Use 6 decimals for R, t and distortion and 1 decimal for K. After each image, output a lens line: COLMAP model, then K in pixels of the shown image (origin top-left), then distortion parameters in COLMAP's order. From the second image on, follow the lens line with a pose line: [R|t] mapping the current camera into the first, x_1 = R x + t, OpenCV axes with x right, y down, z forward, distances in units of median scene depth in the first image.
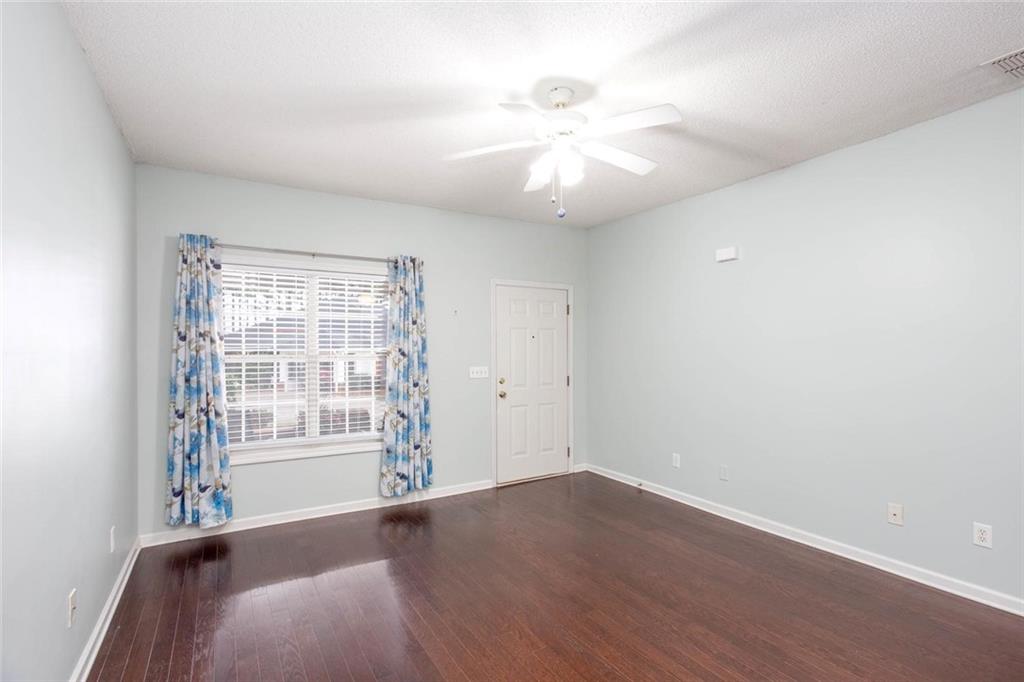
lens RADIAL K [[503.2, 0, 516.7], [0, 503.2, 350.3], [0, 0, 1]] dist [-0.000862, 0.004280]
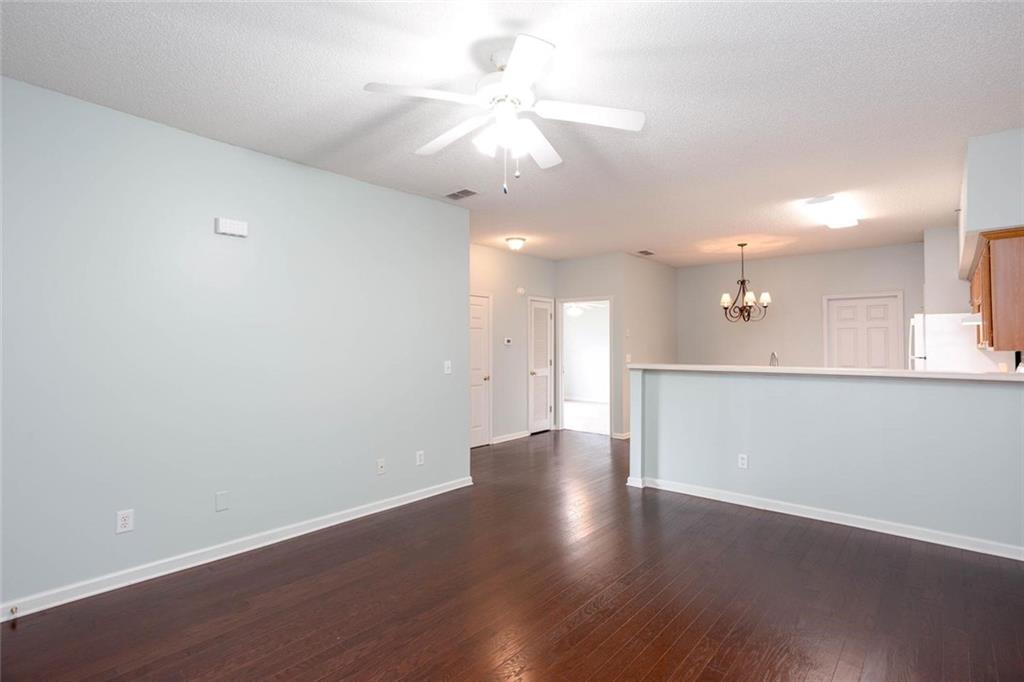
lens RADIAL K [[503.2, 0, 516.6], [0, 503.2, 334.0], [0, 0, 1]] dist [-0.000862, 0.004280]
pose [[-0.331735, 0.019560, 0.943170, -0.526767], [-0.000872, 0.999778, -0.021041, -0.003175], [-0.943372, -0.007803, -0.331644, 0.889283]]
